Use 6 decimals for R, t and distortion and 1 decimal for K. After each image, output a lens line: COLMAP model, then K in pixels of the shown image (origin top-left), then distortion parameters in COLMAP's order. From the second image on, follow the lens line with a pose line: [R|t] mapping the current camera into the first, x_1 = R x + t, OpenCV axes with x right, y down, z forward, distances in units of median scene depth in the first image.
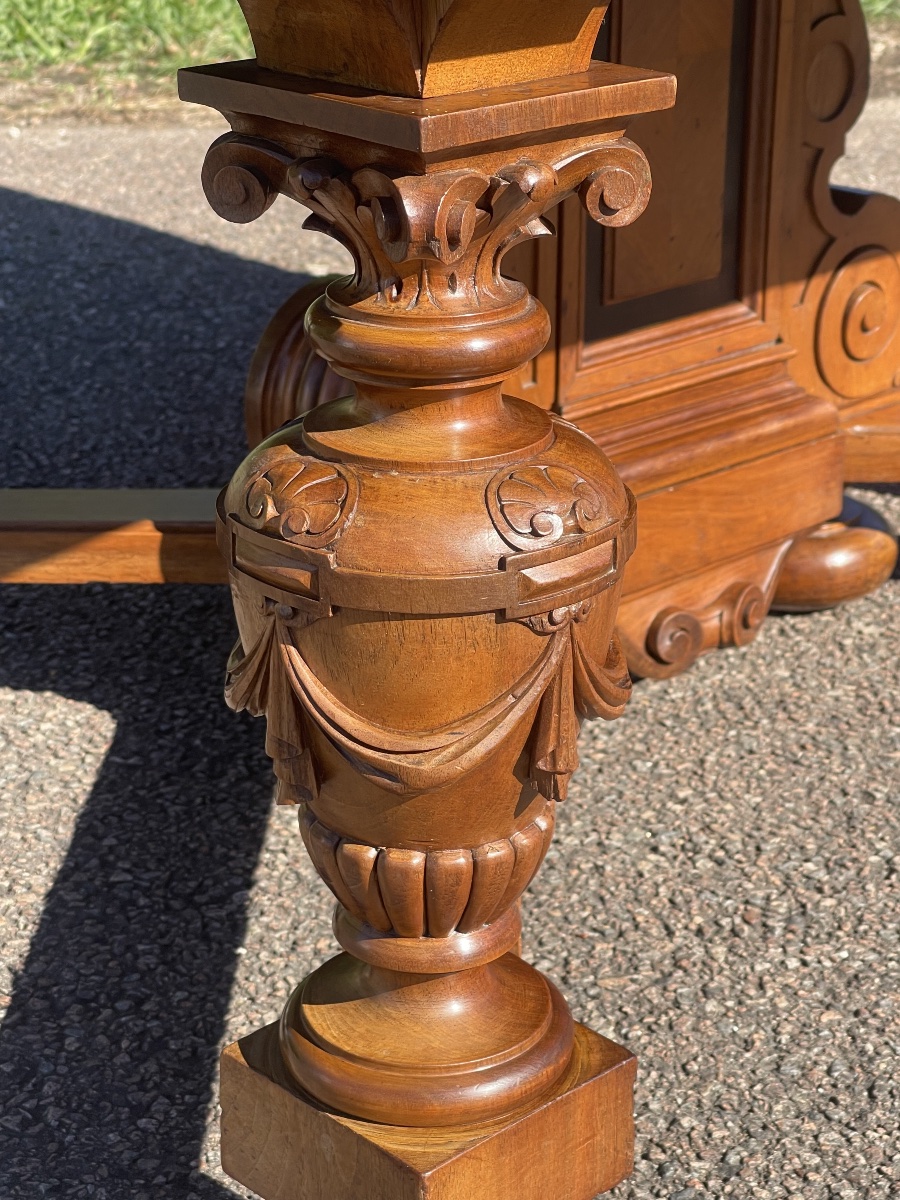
lens RADIAL K [[2547.6, 0, 448.7], [0, 2547.6, 598.9], [0, 0, 1]] dist [0.046990, 0.000000]
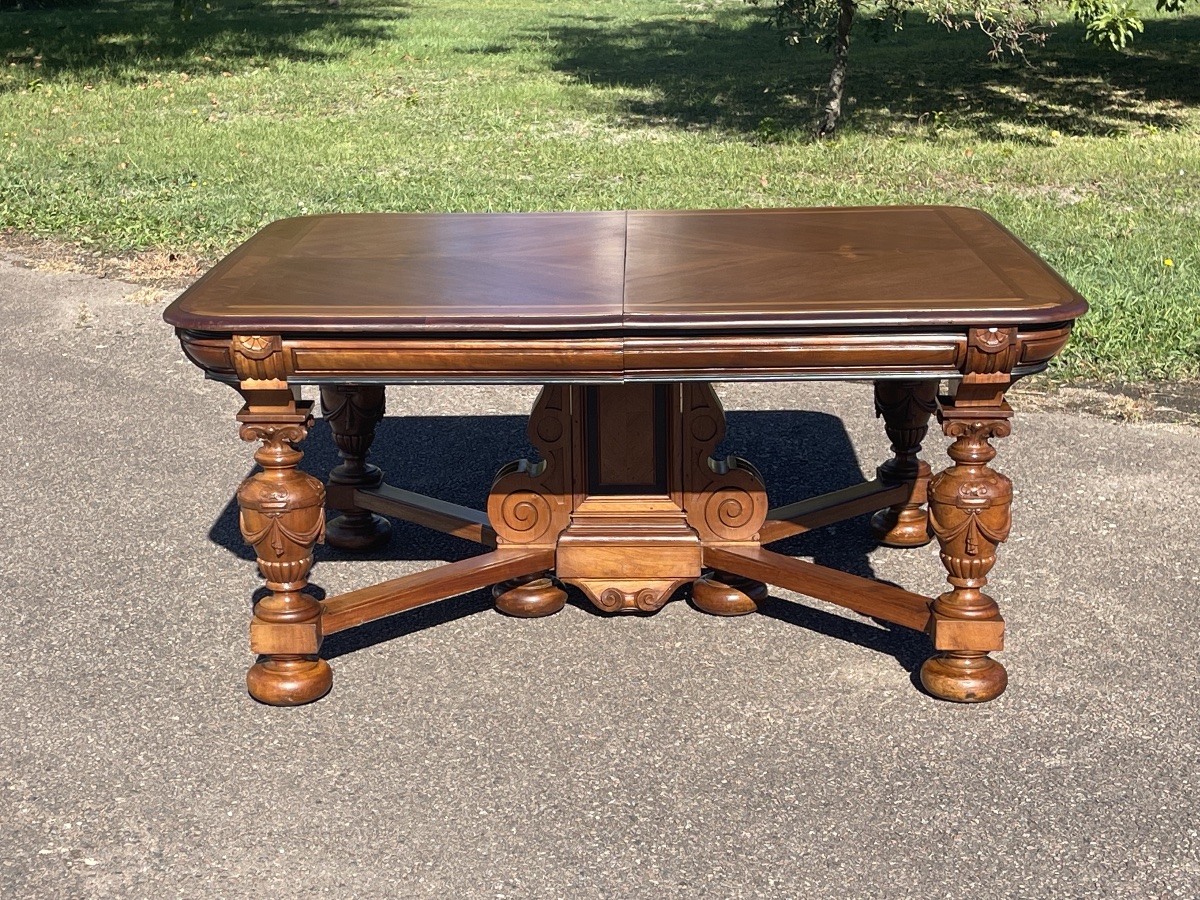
lens RADIAL K [[2022.8, 0, 601.2], [0, 2022.8, 450.4], [0, 0, 1]] dist [0.056742, 0.000000]
pose [[0.704465, 0.165302, -0.690220, 1.664987], [-0.245303, 0.969275, -0.018232, -0.105065], [0.666000, 0.182157, 0.723369, -0.751321]]
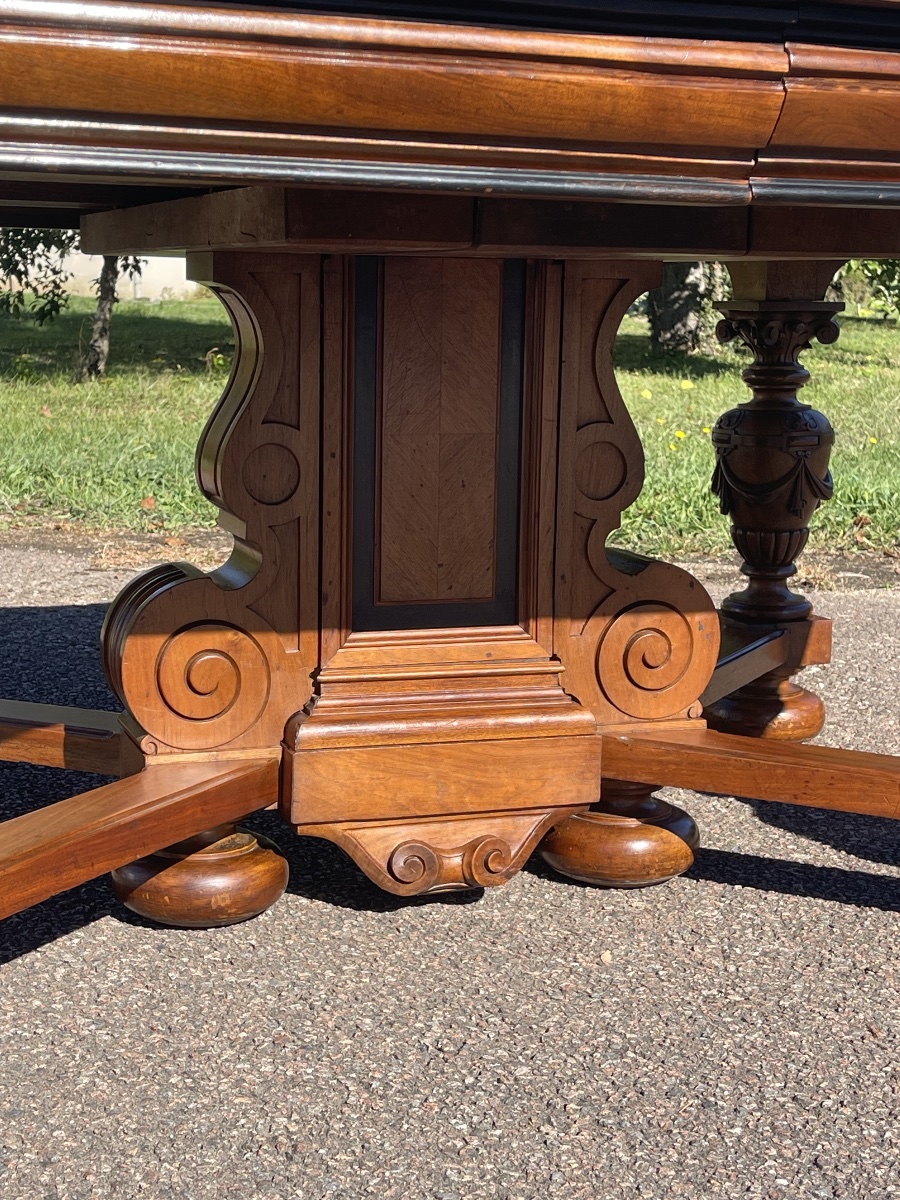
lens RADIAL K [[1919.5, 0, 449.6], [0, 1919.5, 601.7], [0, 0, 1]] dist [0.114639, 0.000000]
pose [[0.907979, 0.081547, -0.411005, 0.493060], [-0.168941, 0.968867, -0.180987, 0.059270], [0.383450, 0.233768, 0.893487, 0.086646]]
